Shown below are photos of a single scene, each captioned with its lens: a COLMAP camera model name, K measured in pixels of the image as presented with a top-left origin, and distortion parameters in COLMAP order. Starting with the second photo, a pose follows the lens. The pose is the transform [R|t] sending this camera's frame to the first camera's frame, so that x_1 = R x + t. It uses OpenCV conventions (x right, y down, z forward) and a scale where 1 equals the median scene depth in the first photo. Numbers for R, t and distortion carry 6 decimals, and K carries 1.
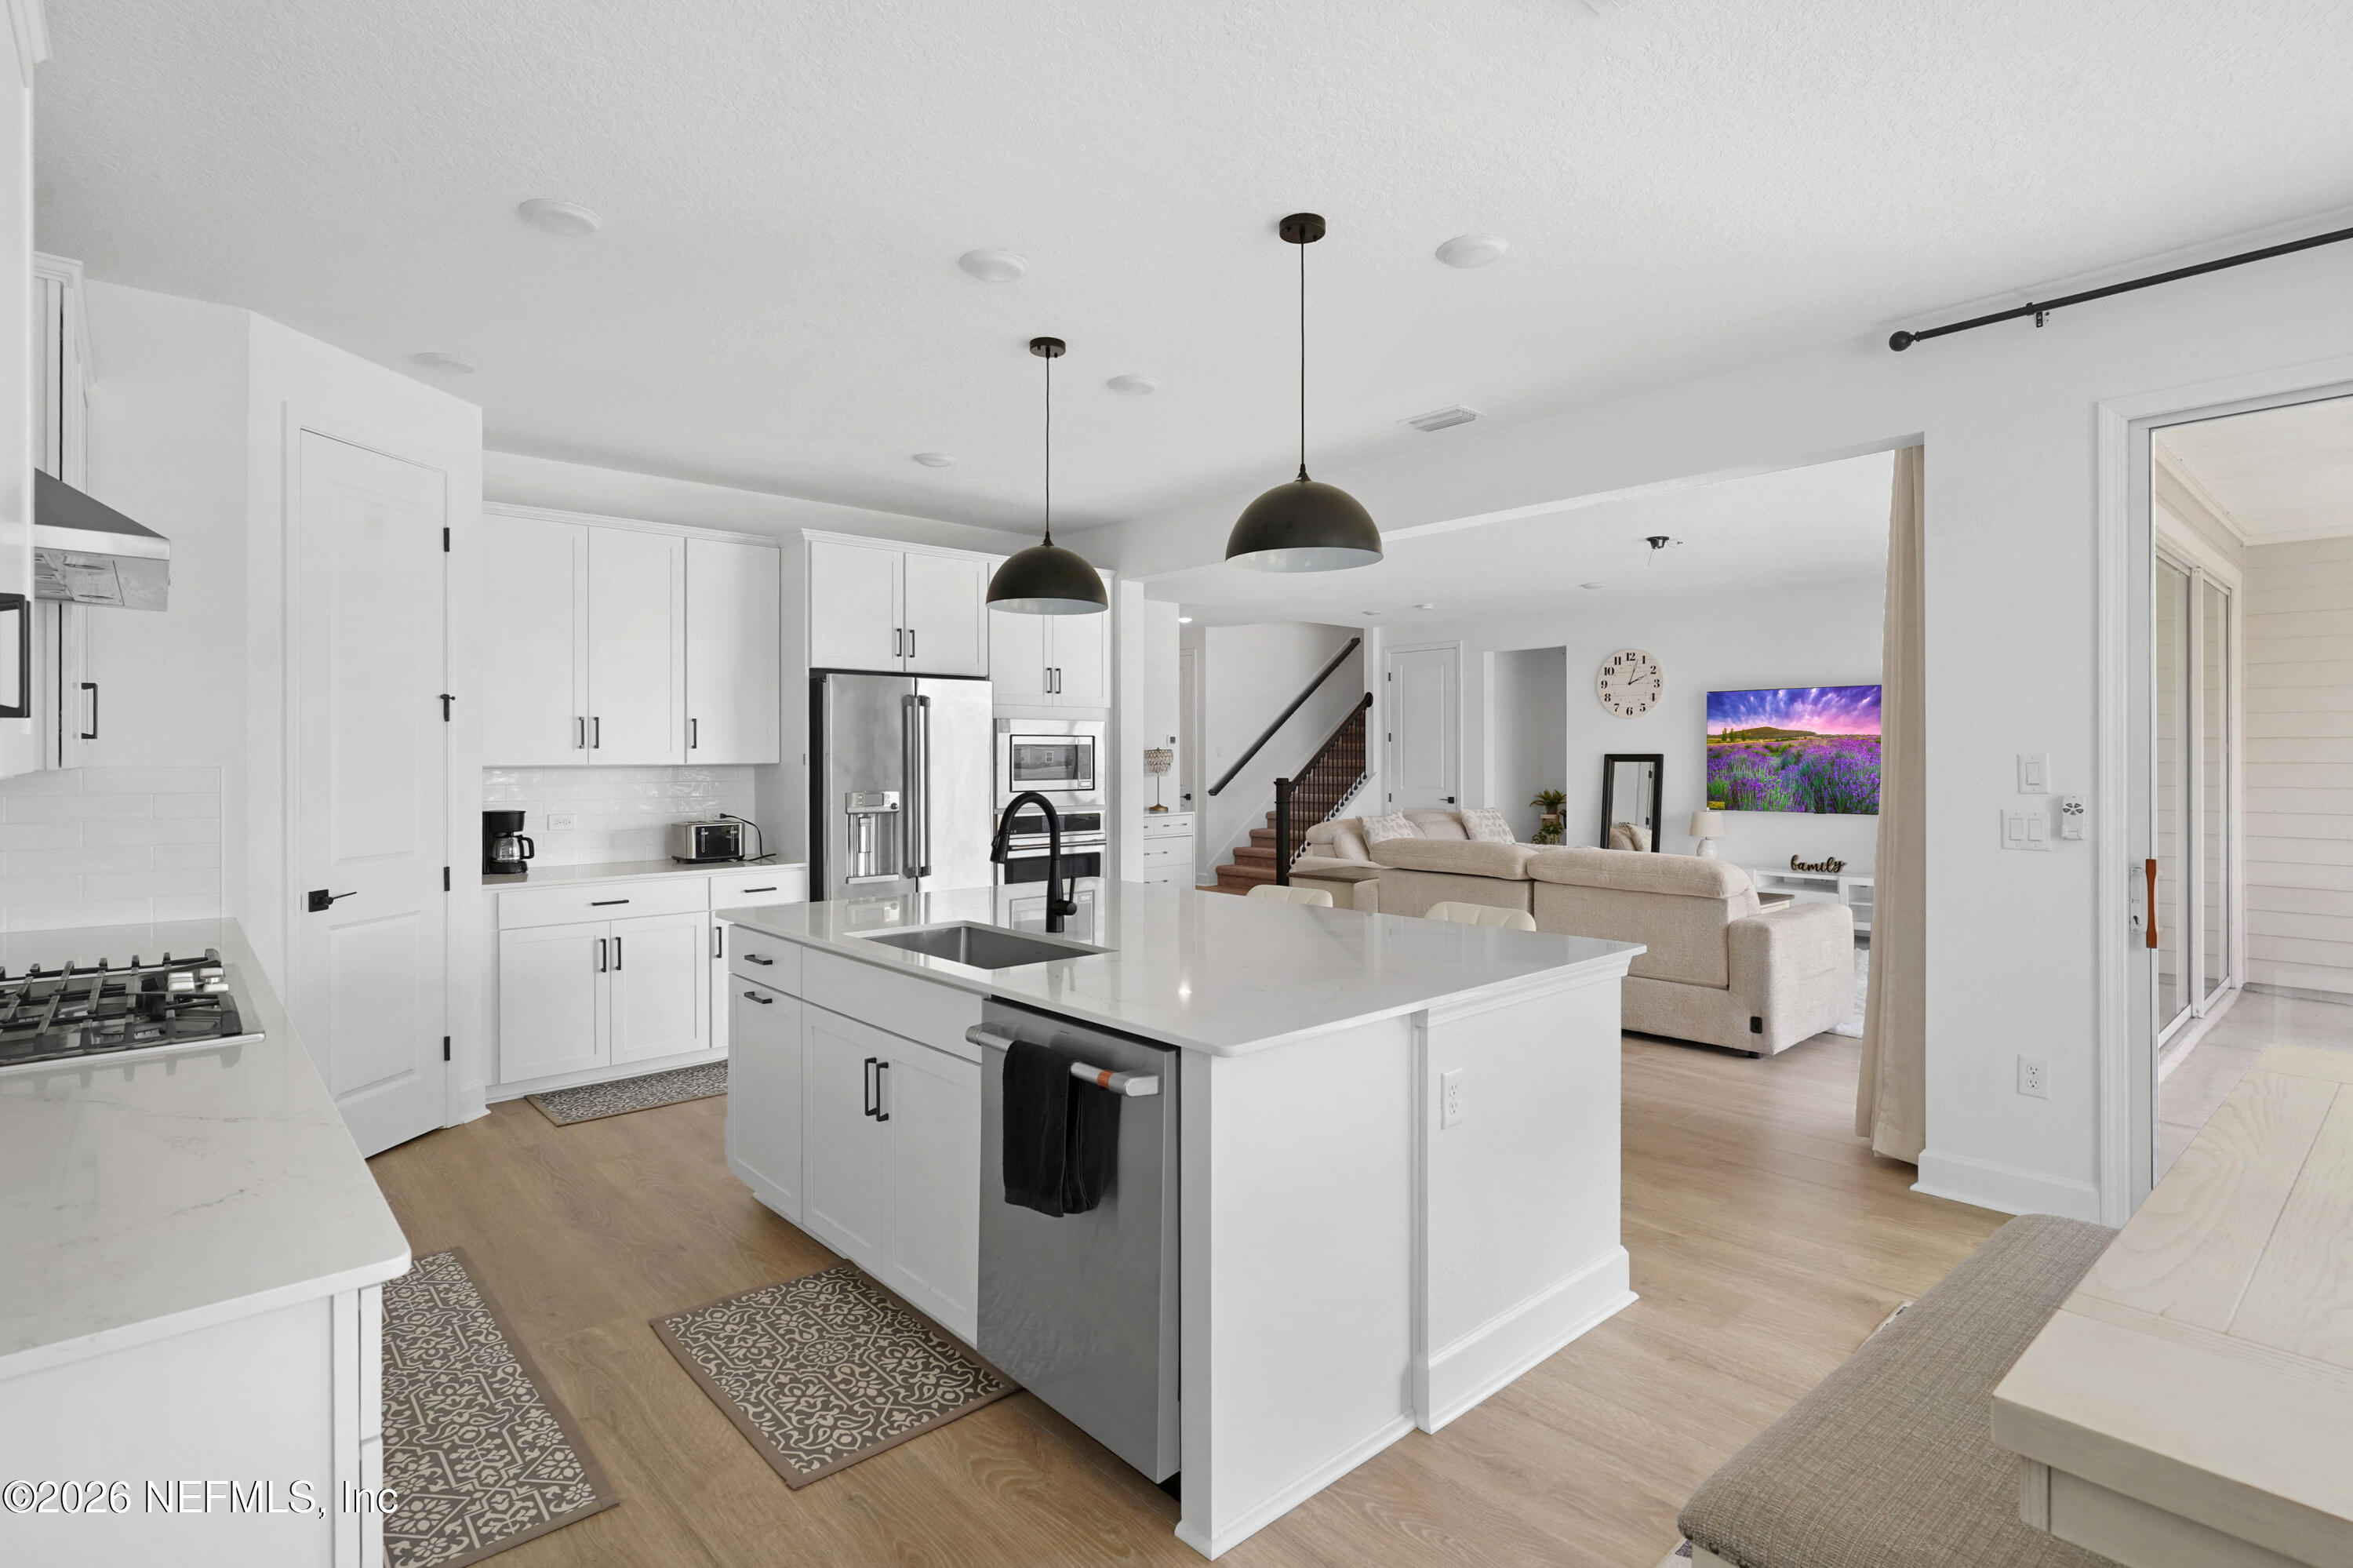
lens RADIAL K [[1163.6, 0, 1170.8], [0, 1163.6, 743.1], [0, 0, 1]] dist [-0.000313, -0.000077]
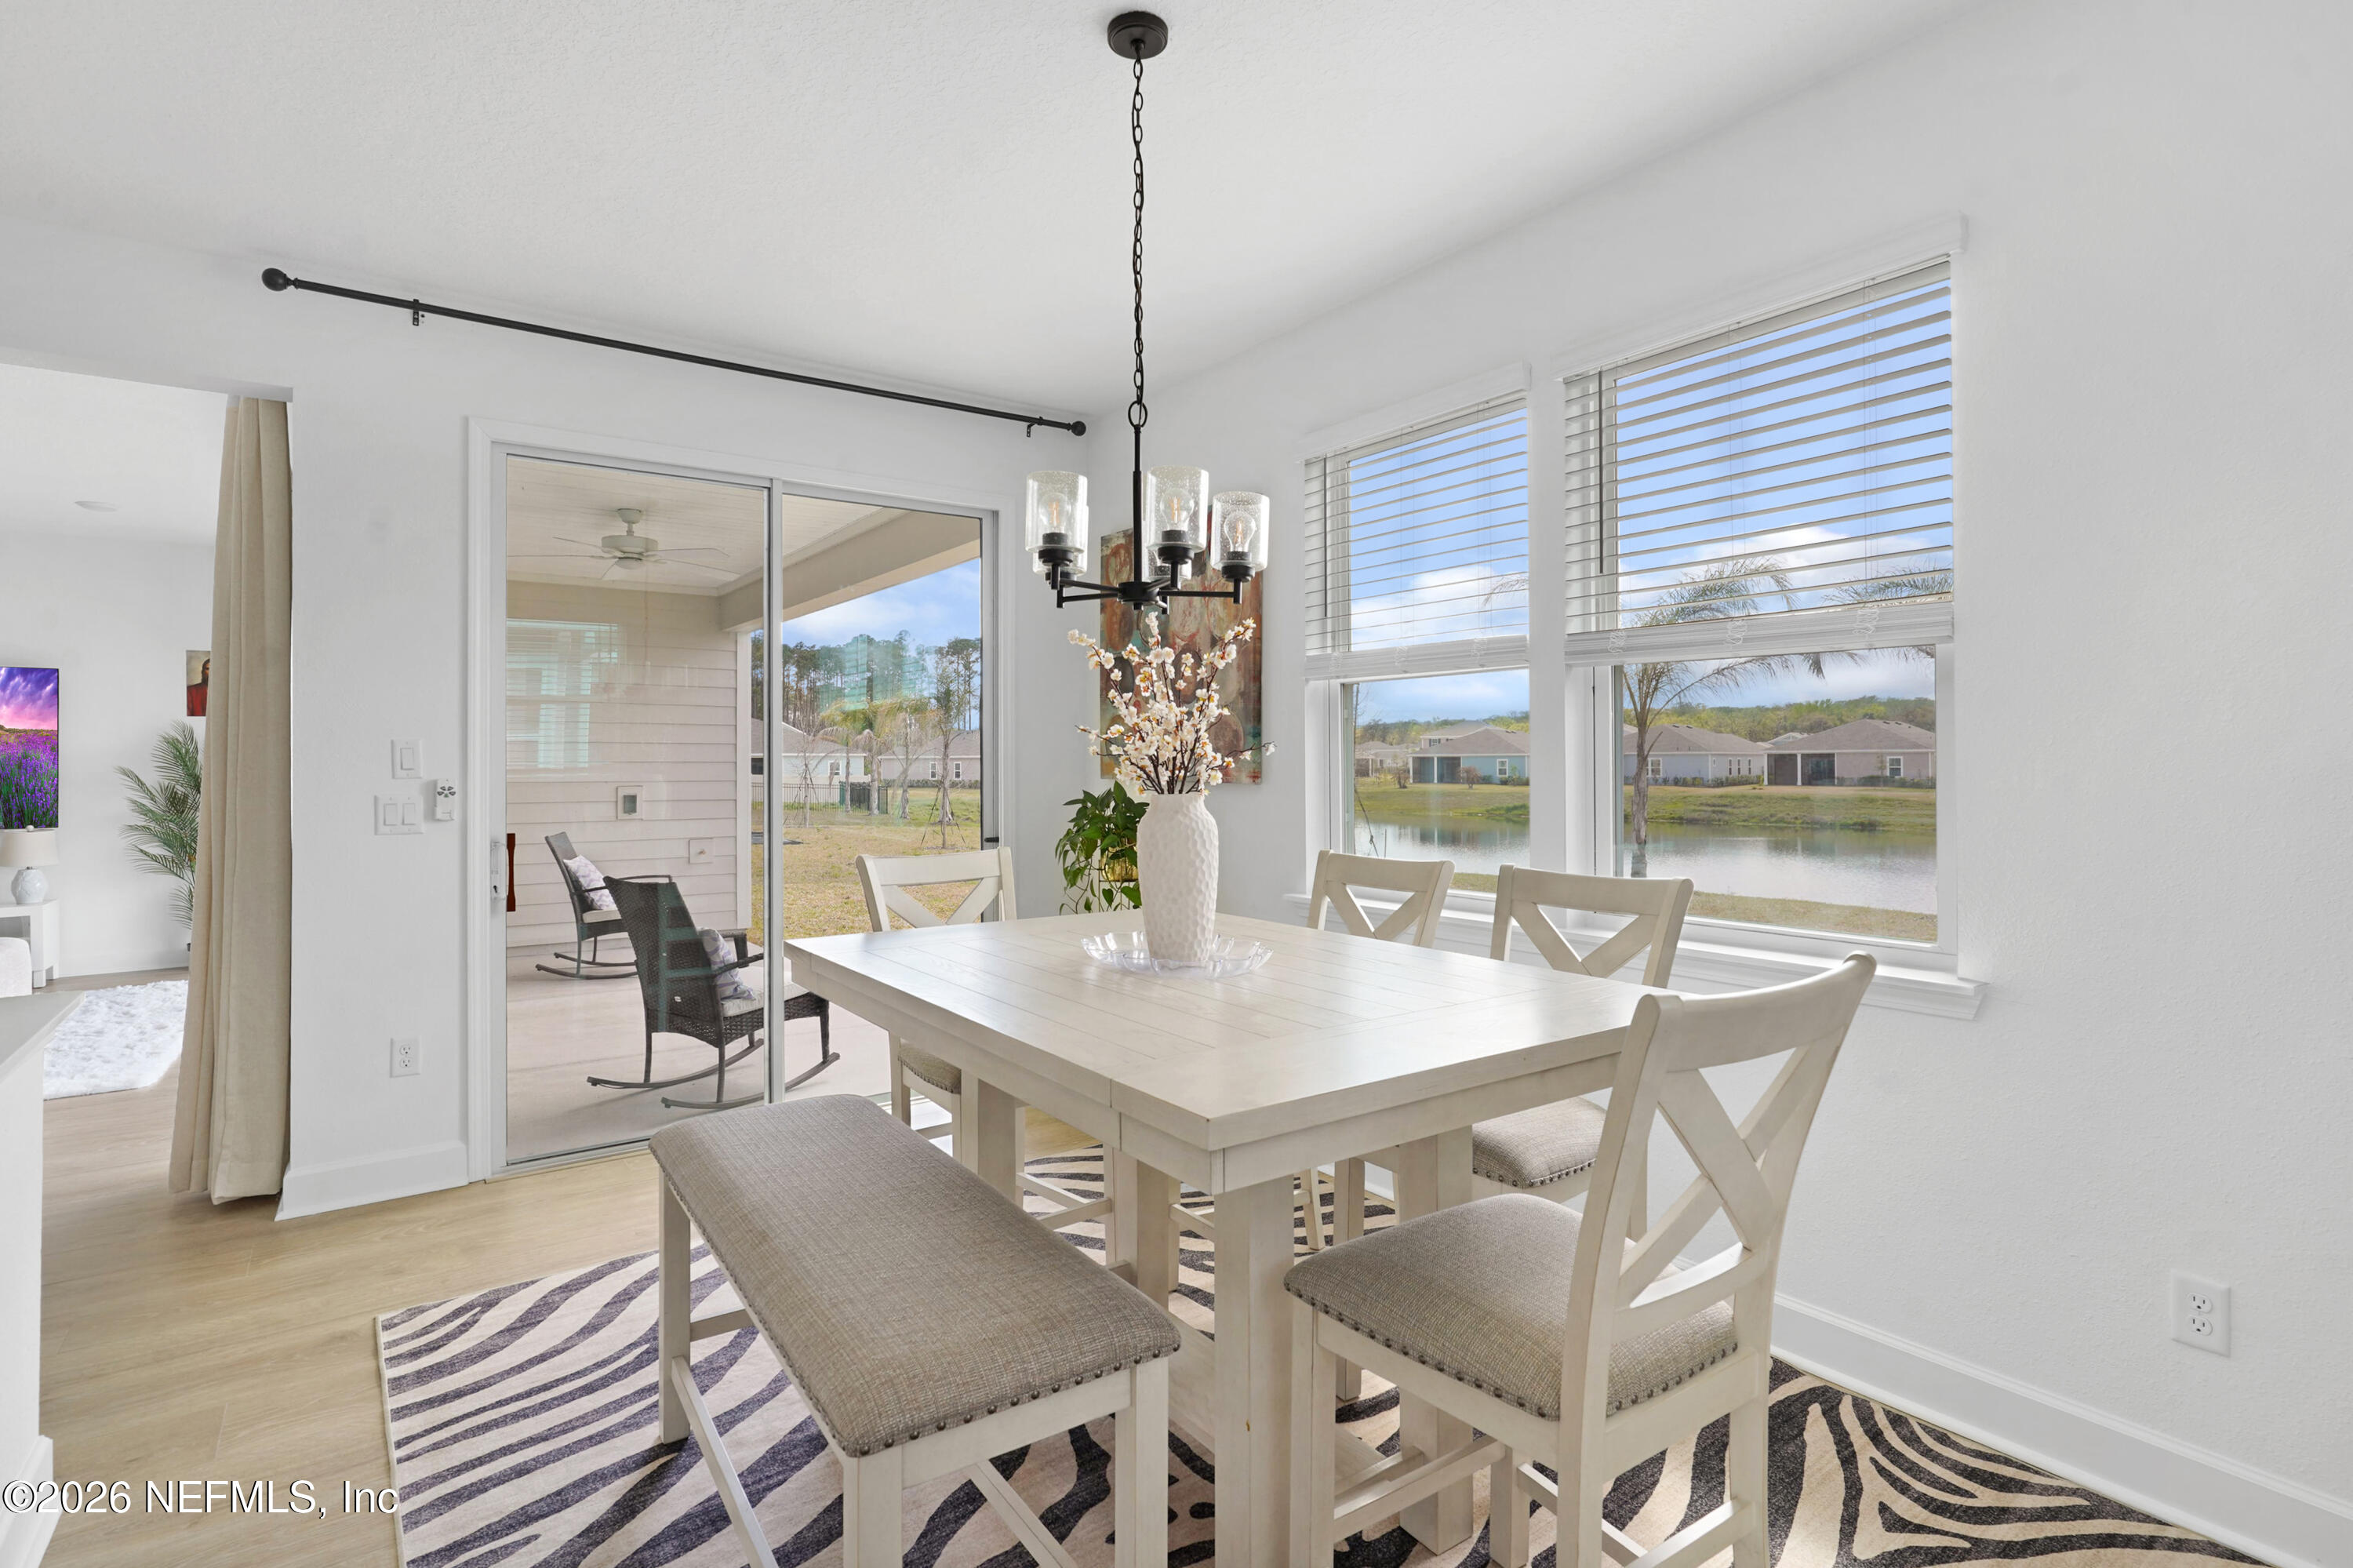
lens RADIAL K [[1125.8, 0, 1167.9], [0, 1125.8, 761.3], [0, 0, 1]] dist [-0.000621, -0.000169]
pose [[0.121714, 0.005553, 0.992550, -0.155911], [0.001177, 0.999983, -0.005739, 0.034152], [-0.992564, 0.001866, 0.121706, 0.214728]]
